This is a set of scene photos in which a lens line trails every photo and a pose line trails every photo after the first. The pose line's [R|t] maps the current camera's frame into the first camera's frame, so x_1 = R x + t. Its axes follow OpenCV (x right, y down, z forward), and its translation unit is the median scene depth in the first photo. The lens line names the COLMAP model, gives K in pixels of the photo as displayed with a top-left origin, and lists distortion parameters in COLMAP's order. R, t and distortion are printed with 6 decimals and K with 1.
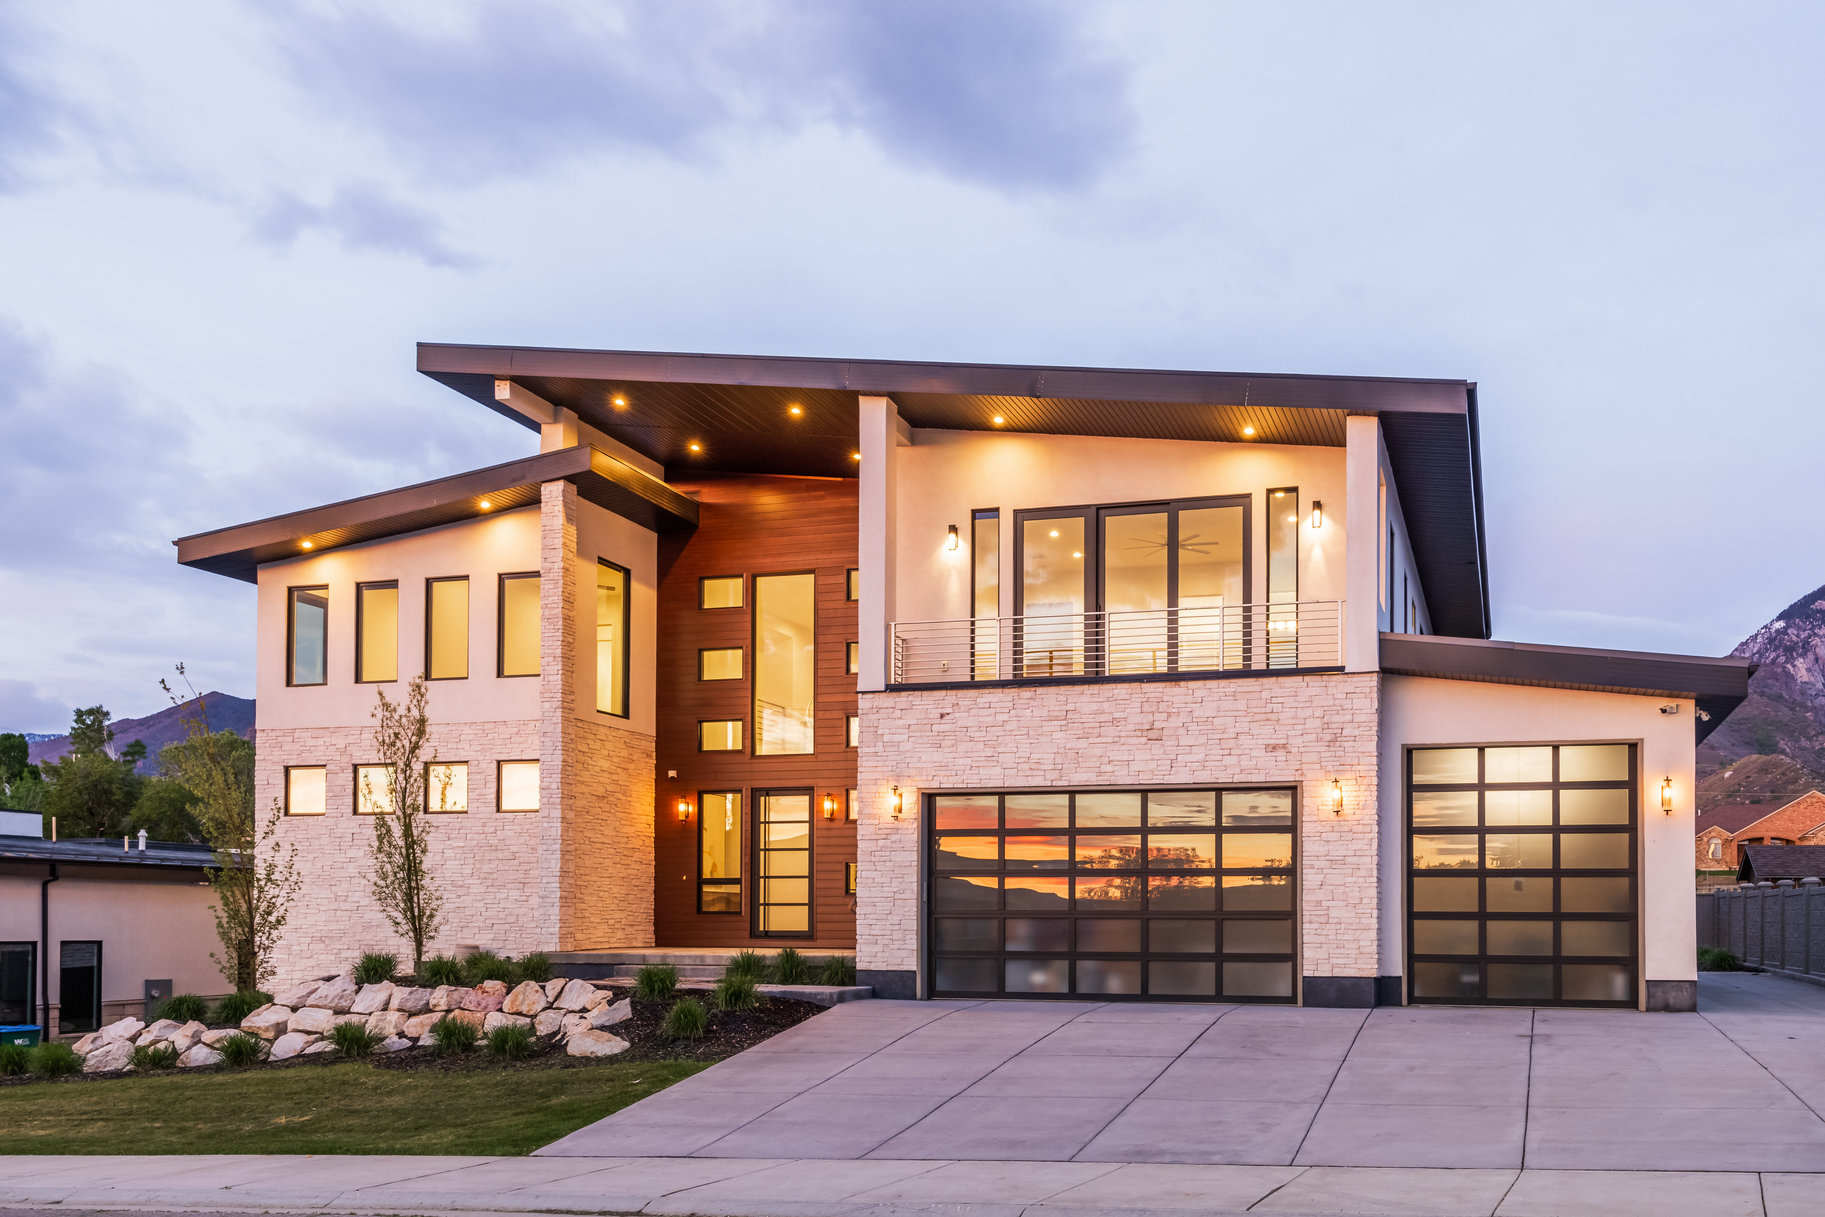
lens RADIAL K [[1571.6, 0, 906.6], [0, 1571.6, 736.8], [0, 0, 1]] dist [-0.004872, -0.006161]
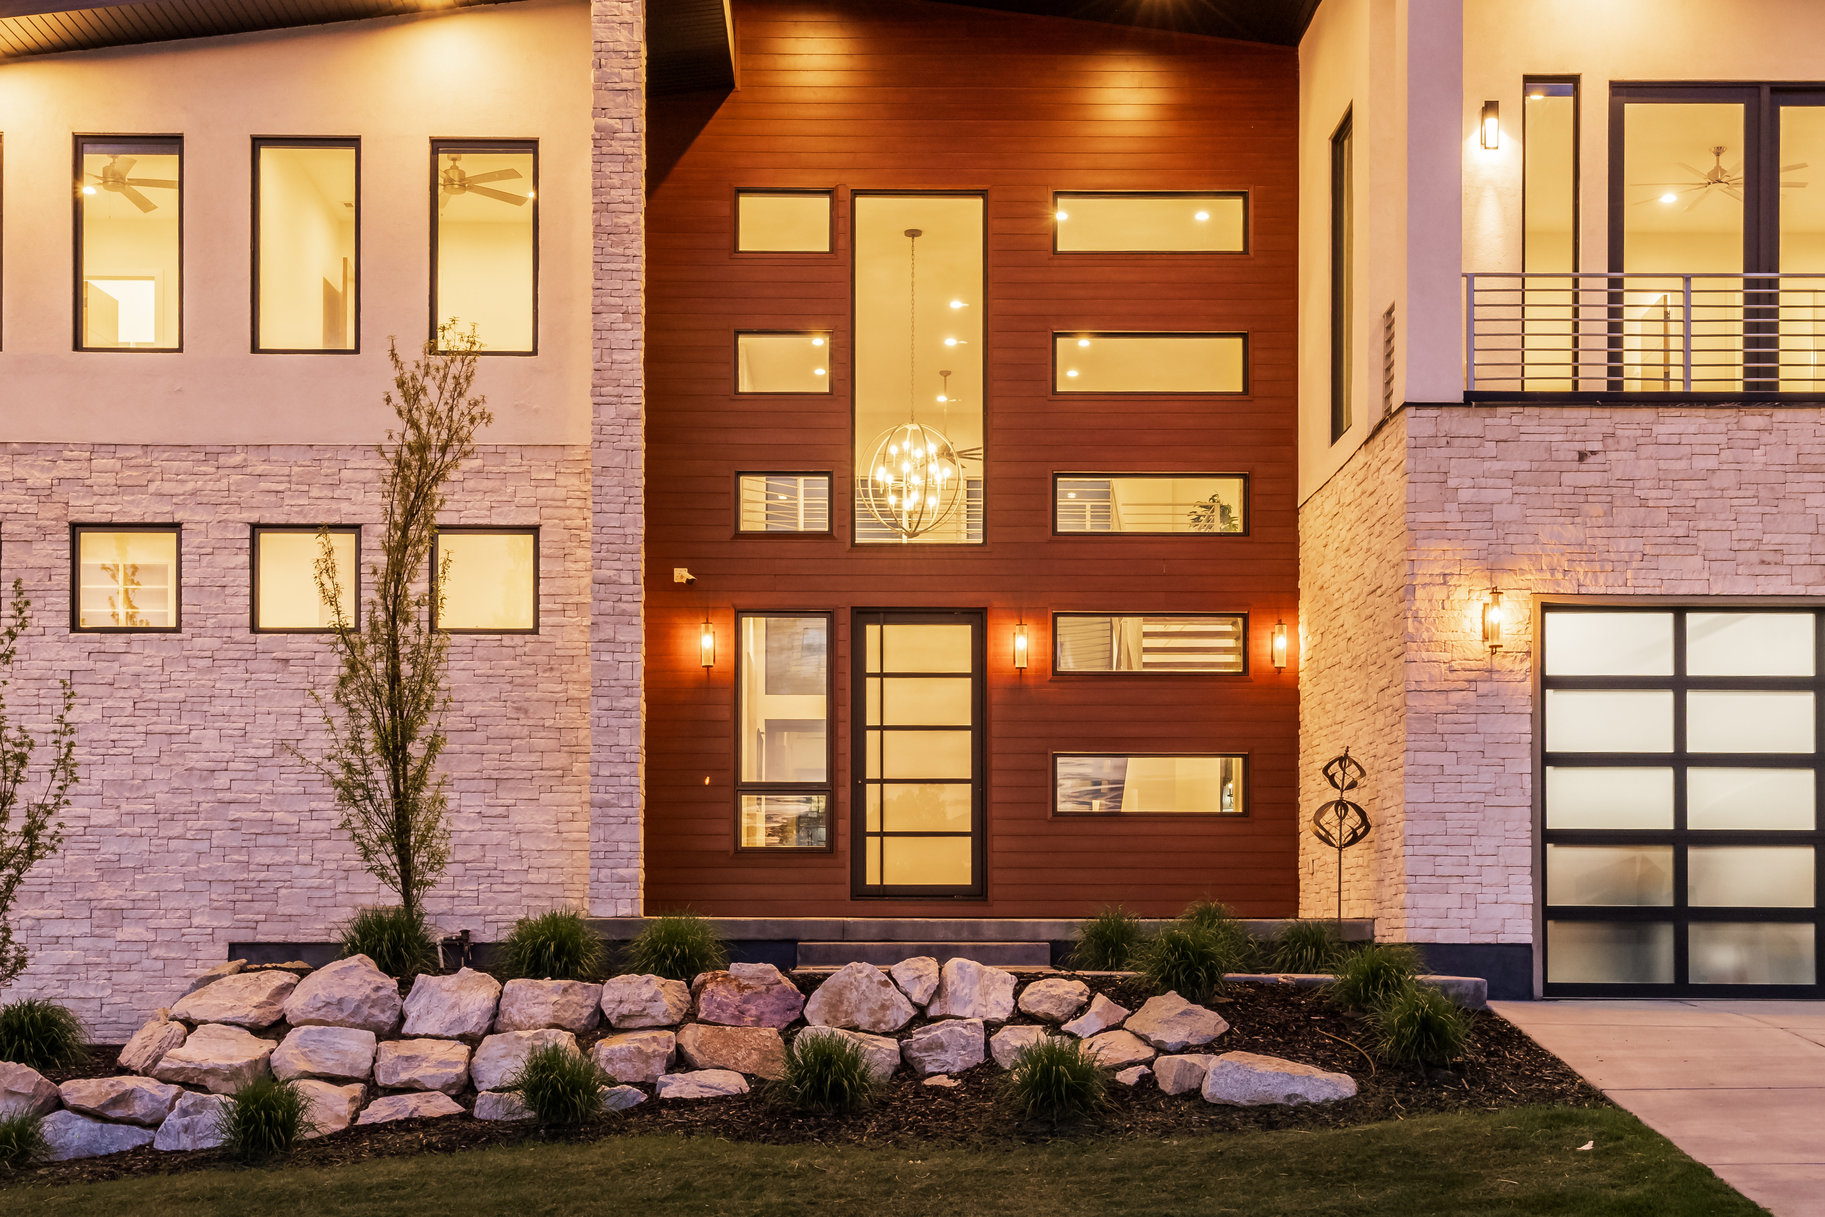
lens RADIAL K [[2573.9, 0, 845.5], [0, 2573.9, 604.6], [0, 0, 1]] dist [0.017322, 0.054042]
pose [[0.945558, 0.042920, 0.322612, -0.403125], [-0.039441, 0.999072, -0.017316, 0.050510], [-0.323056, 0.003649, 0.946373, 0.224702]]
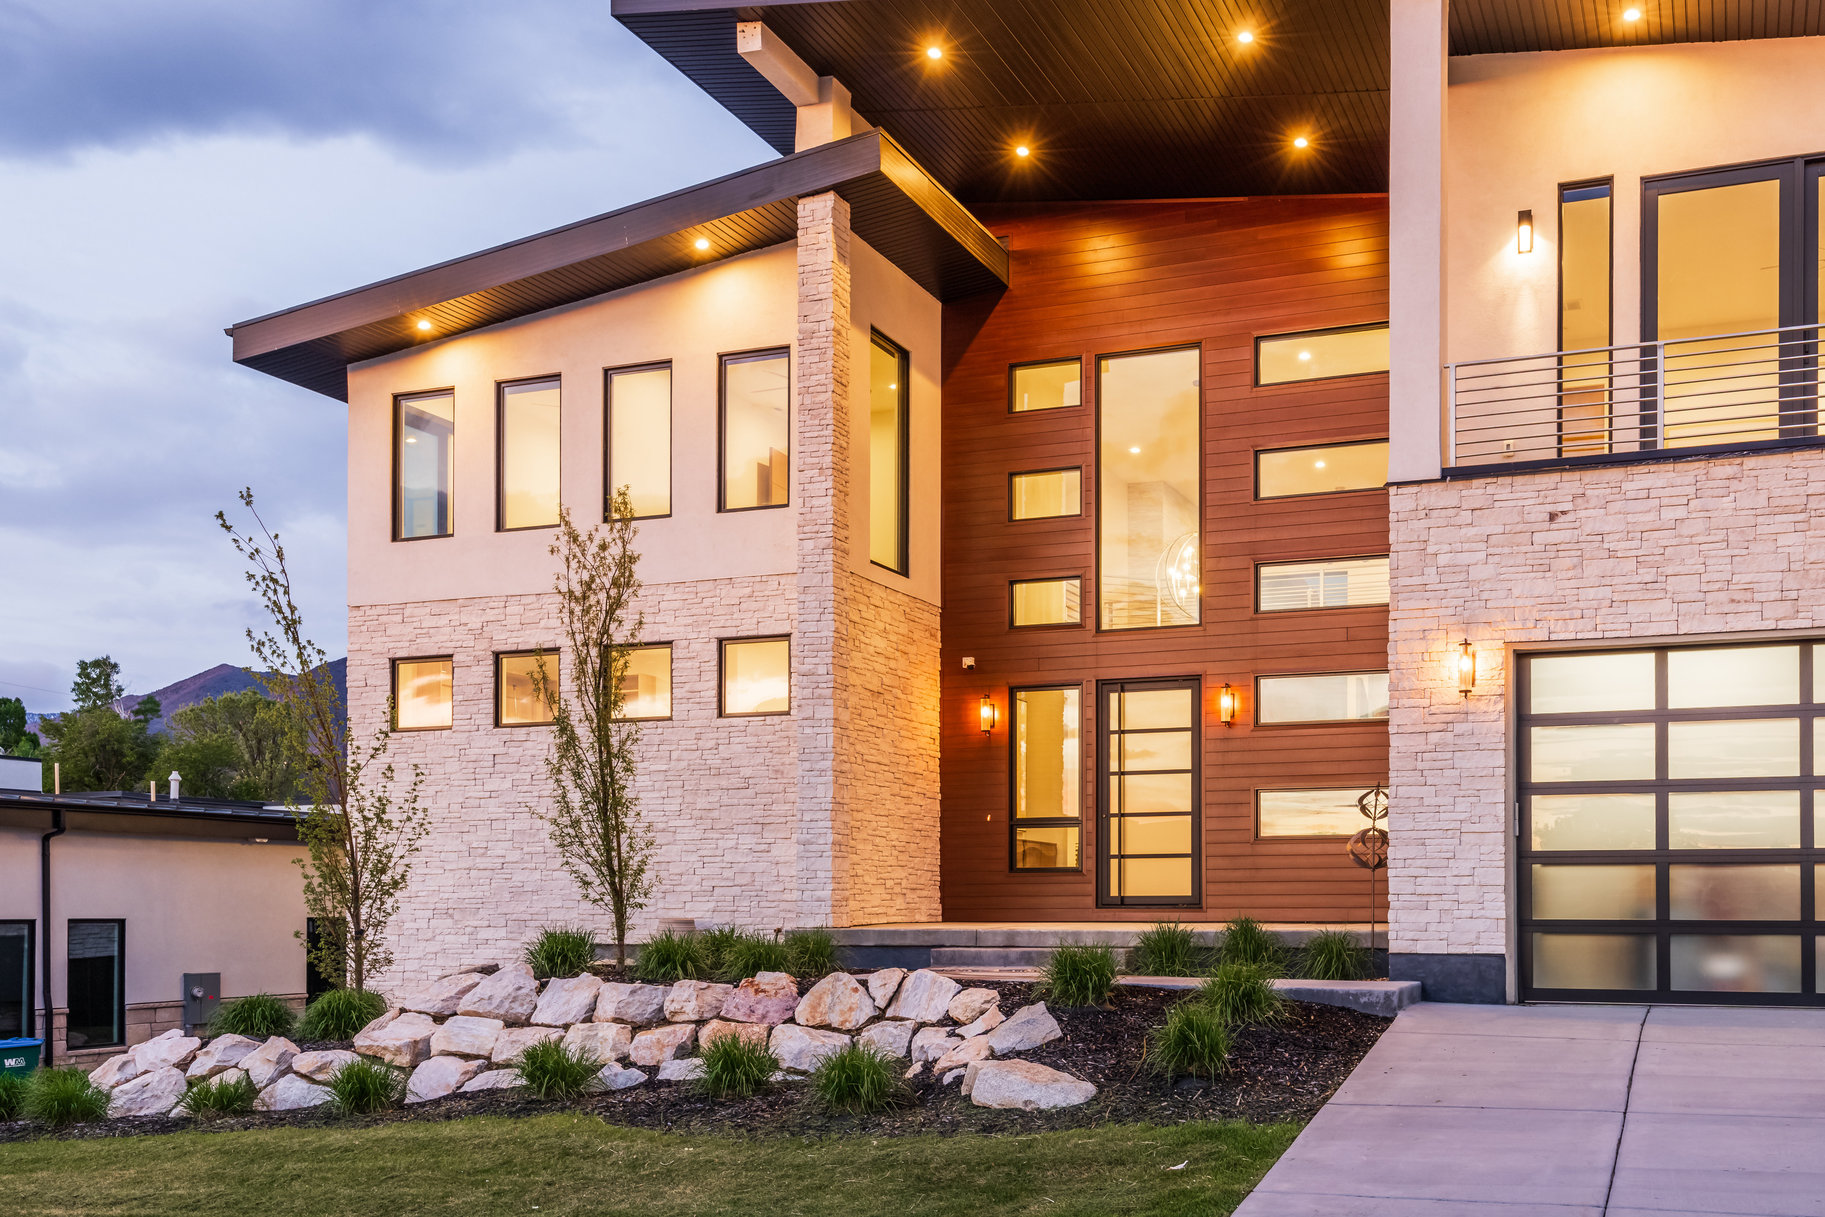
lens RADIAL K [[1766.1, 0, 915.4], [0, 1766.1, 707.4], [0, 0, 1]] dist [0.001921, 0.013446]
pose [[0.998971, -0.007670, -0.044702, -0.154235], [0.007846, 0.999962, 0.003750, 0.044338], [0.044671, -0.004097, 0.998993, 0.280414]]
